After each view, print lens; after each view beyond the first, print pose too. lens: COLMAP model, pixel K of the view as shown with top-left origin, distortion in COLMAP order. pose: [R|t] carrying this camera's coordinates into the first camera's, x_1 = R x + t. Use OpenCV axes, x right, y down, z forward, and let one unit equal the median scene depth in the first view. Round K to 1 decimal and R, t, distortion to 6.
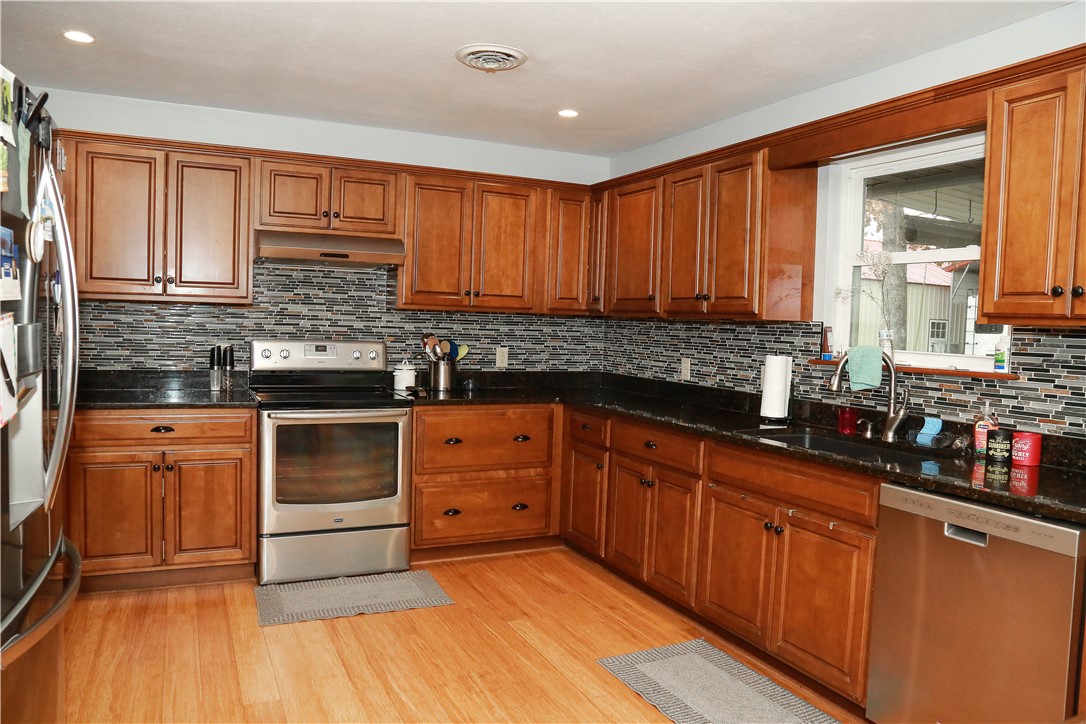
lens RADIAL K [[770.0, 0, 543.0], [0, 770.0, 362.0], [0, 0, 1]] dist [-0.118238, 0.058005]
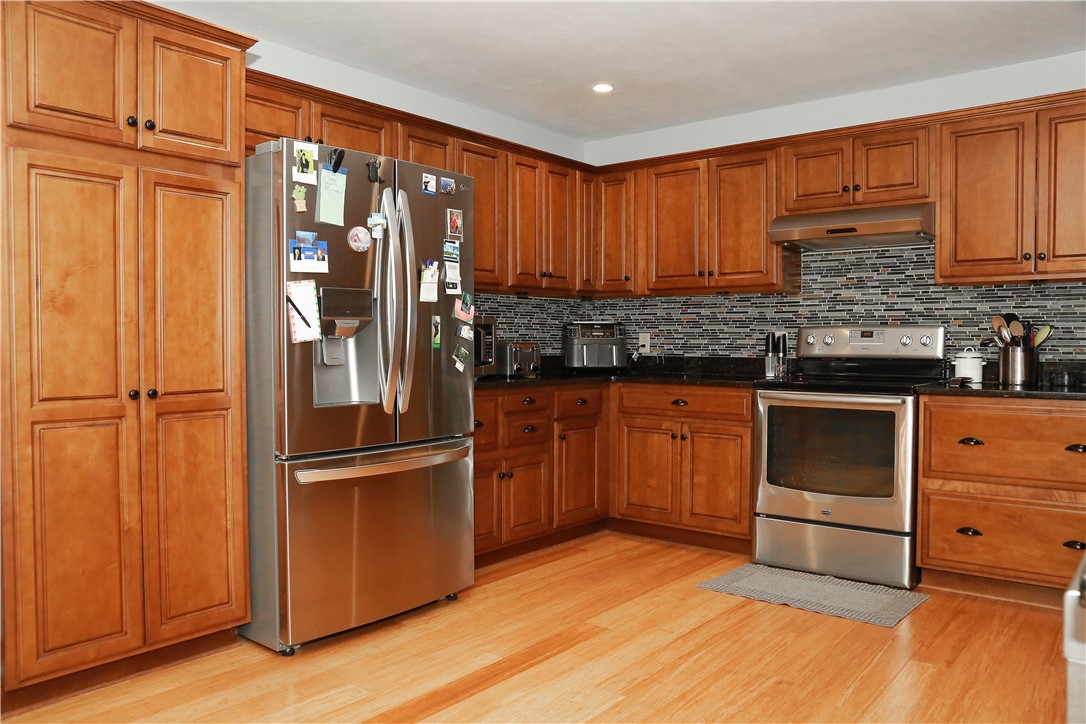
lens RADIAL K [[807.5, 0, 543.0], [0, 807.5, 362.0], [0, 0, 1]] dist [-0.058353, 0.000495]
pose [[0.428018, -0.006115, -0.903749, 0.437263], [-0.033771, 0.999170, -0.022755, 0.053629], [0.903139, 0.040261, 0.427457, 0.241469]]
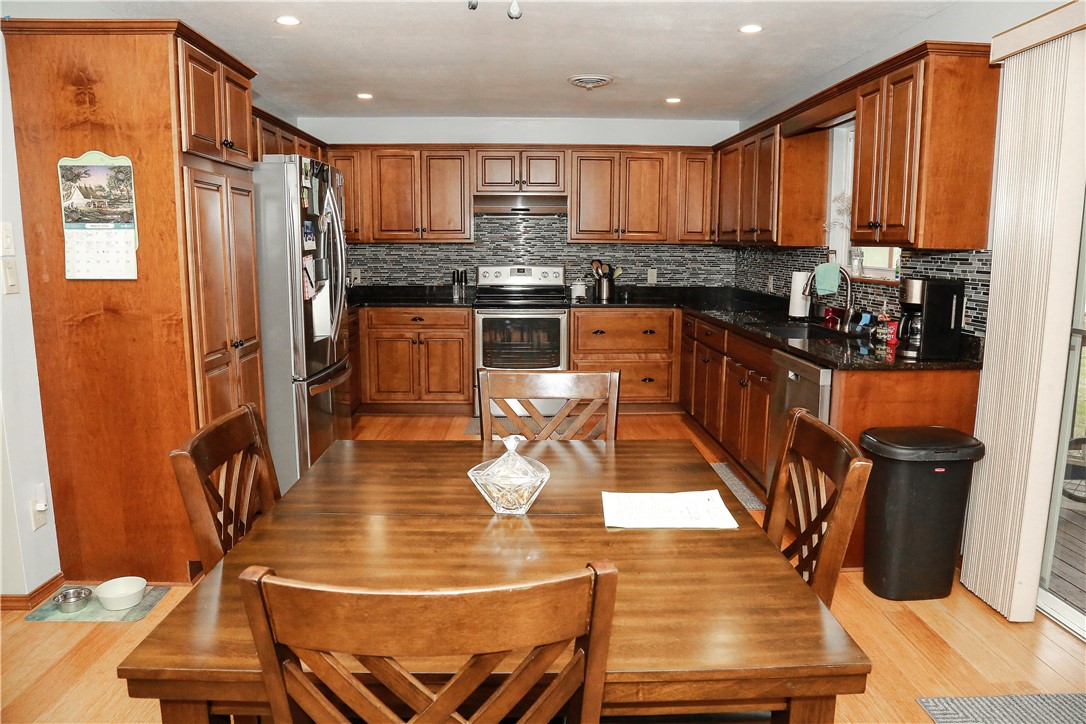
lens RADIAL K [[763.6, 0, 546.8], [0, 763.6, 366.9], [0, 0, 1]] dist [-0.137713, 0.083671]
pose [[0.913822, 0.036941, -0.404430, 0.390496], [0.003479, 0.995106, 0.098756, 0.024055], [0.406099, -0.091652, 0.909221, -0.387071]]
